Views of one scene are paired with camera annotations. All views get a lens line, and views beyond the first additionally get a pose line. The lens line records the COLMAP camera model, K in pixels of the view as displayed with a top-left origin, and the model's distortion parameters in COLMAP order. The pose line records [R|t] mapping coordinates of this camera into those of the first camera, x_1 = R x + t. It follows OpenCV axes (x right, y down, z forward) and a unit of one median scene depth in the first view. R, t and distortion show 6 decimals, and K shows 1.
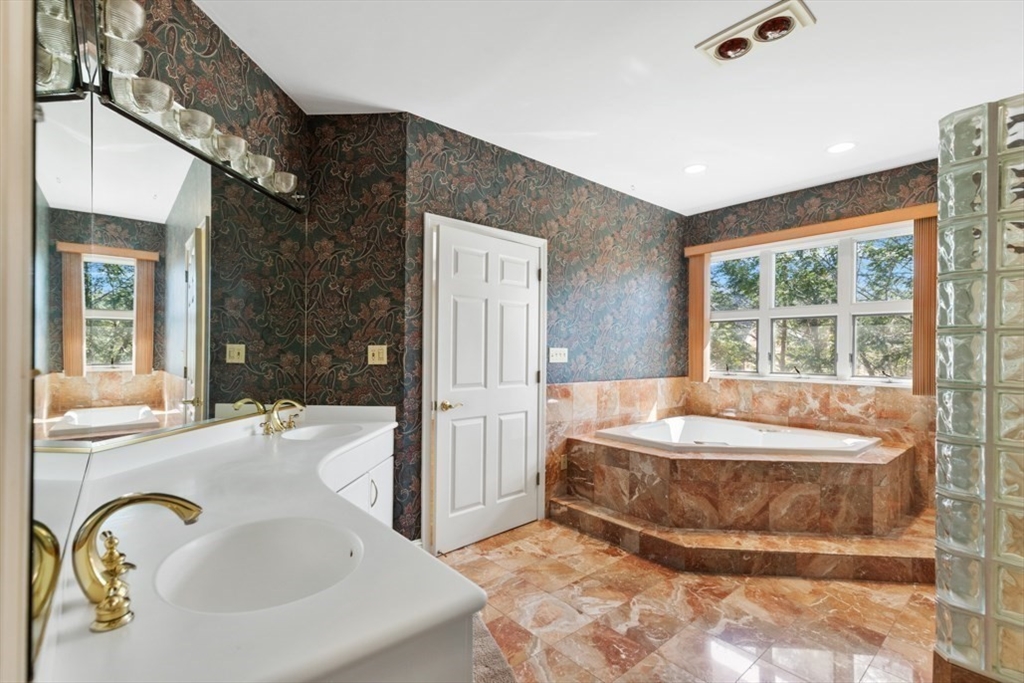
lens RADIAL K [[469.4, 0, 512.3], [0, 469.4, 347.1], [0, 0, 1]] dist [0.013024, -0.003417]
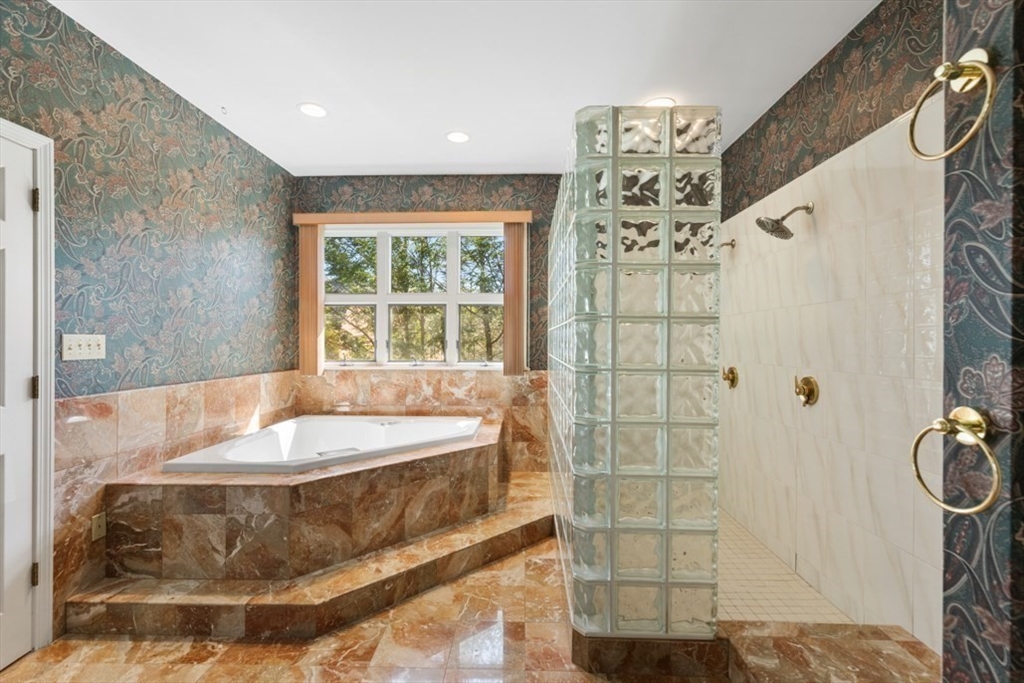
lens RADIAL K [[469.4, 0, 512.1], [0, 469.4, 340.6], [0, 0, 1]] dist [0.013024, -0.003417]
pose [[0.681395, -0.008554, 0.731866, 0.031060], [-0.000006, 0.999932, 0.011692, 0.002569], [-0.731916, -0.007972, 0.681348, 0.218174]]
